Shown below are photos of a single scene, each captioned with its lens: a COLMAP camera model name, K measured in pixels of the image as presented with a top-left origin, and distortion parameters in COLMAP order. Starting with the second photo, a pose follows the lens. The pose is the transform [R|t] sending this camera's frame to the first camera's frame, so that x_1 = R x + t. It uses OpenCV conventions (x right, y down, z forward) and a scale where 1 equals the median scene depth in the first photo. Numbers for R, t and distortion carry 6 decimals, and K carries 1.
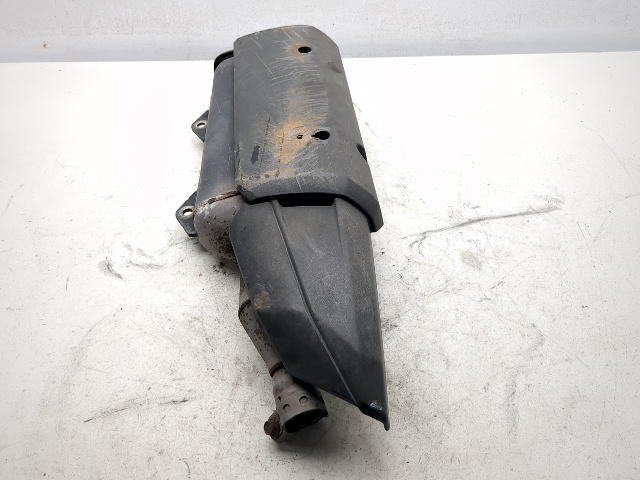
lens RADIAL K [[579.6, 0, 318.8], [0, 579.6, 239.3], [0, 0, 1]] dist [0.015531, -0.056557]
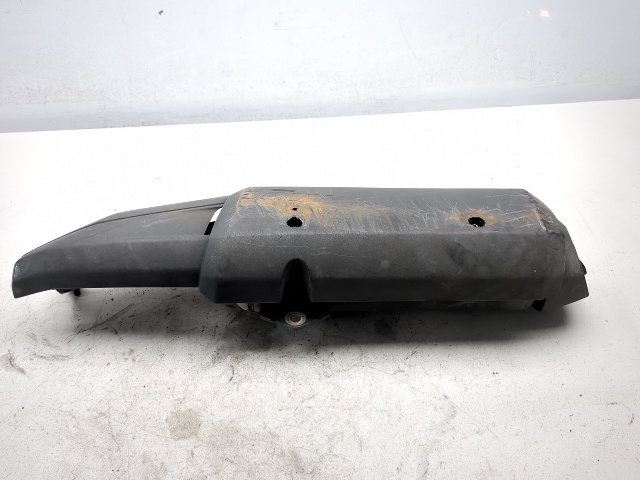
lens RADIAL K [[579.6, 0, 320.5], [0, 579.6, 237.6], [0, 0, 1]] dist [0.015531, -0.056557]
pose [[0.995412, -0.047164, 0.083255, 0.080409], [0.051671, 0.997265, -0.052836, -0.083543], [-0.080535, 0.056896, 0.995127, -0.001439]]
